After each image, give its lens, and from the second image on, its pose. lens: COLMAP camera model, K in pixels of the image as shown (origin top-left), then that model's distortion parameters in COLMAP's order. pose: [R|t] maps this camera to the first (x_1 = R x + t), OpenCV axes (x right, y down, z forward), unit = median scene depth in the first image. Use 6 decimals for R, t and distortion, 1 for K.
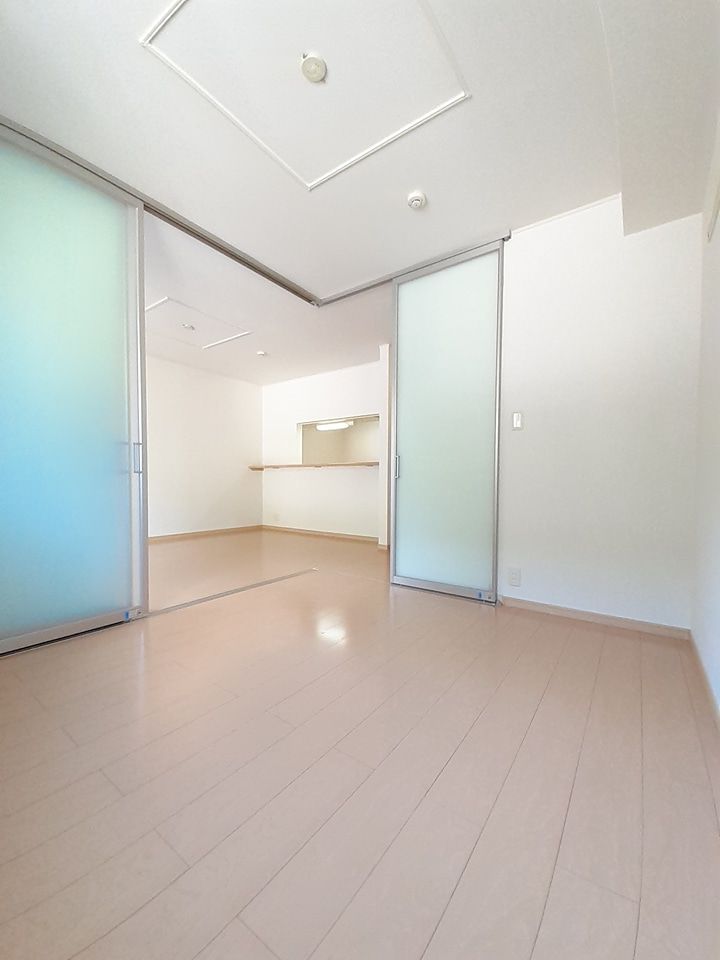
lens RADIAL K [[384.9, 0, 357.7], [0, 384.9, 495.2], [0, 0, 1]] dist [0.015414, -0.014978]
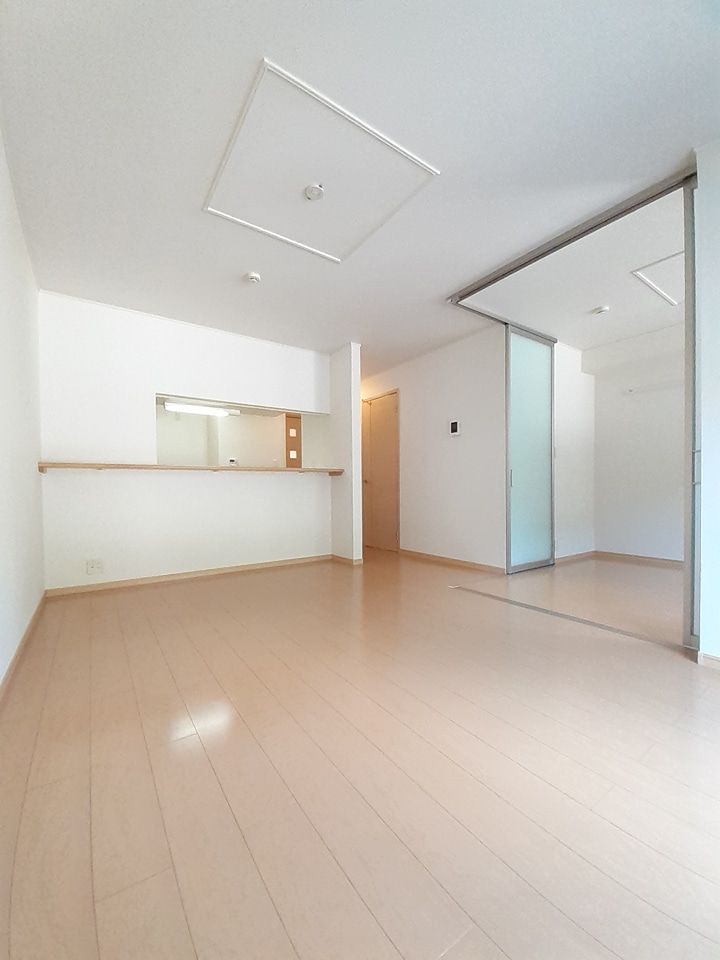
lens RADIAL K [[384.9, 0, 357.7], [0, 384.9, 495.2], [0, 0, 1]] dist [0.015414, -0.014978]
pose [[0.331335, -0.021812, 0.943261, -0.726838], [0.047497, 0.998851, 0.006413, -0.027298], [-0.942317, 0.042678, 0.331990, 0.628737]]
